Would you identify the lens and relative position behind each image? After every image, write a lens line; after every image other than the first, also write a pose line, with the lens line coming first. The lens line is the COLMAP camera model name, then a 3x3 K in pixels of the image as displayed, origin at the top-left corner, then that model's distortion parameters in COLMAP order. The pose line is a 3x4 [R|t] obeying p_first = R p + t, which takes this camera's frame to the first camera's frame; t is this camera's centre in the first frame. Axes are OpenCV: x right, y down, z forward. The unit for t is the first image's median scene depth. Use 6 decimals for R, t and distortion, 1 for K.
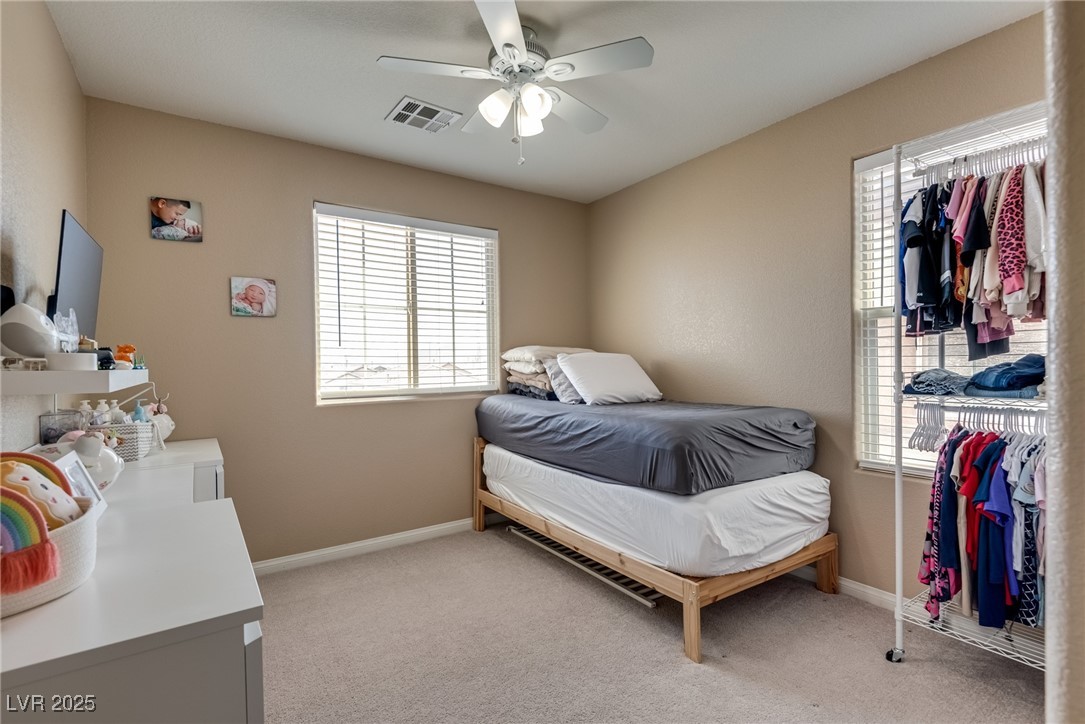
lens RADIAL K [[498.0, 0, 542.2], [0, 498.0, 364.6], [0, 0, 1]] dist [-0.000653, 0.000004]
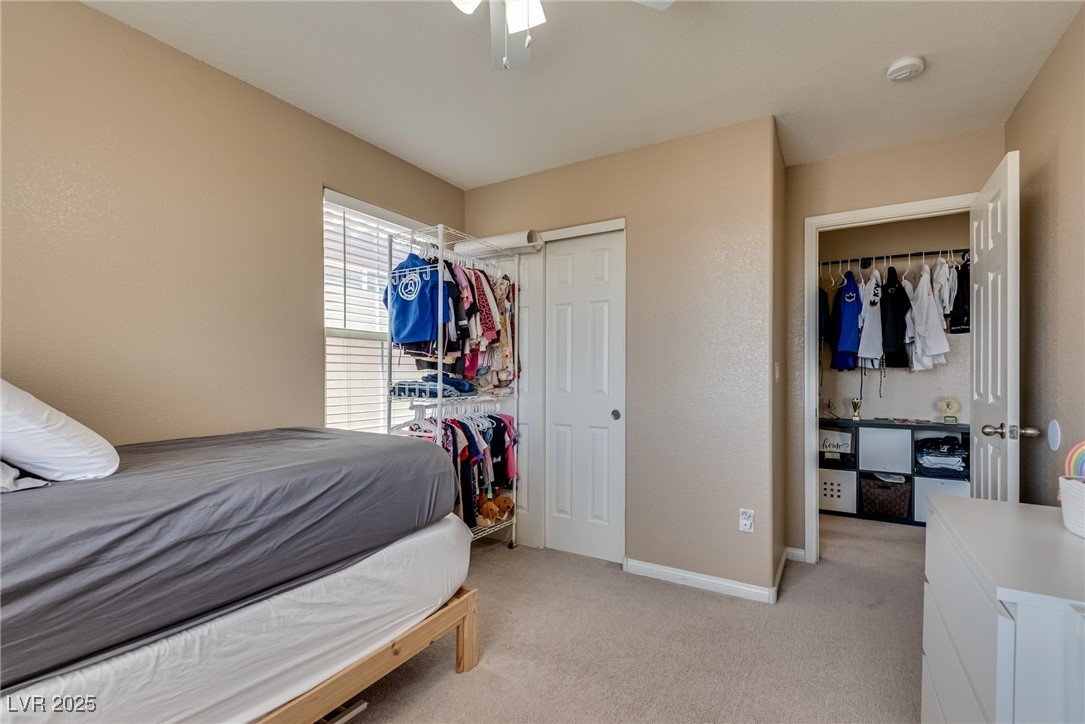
lens RADIAL K [[498.0, 0, 542.6], [0, 498.0, 369.4], [0, 0, 1]] dist [-0.000653, 0.000004]
pose [[-0.420484, 0.006346, 0.907278, -0.539789], [-0.001690, 0.999968, -0.007777, -0.006040], [-0.907298, -0.004803, -0.420460, 1.028739]]
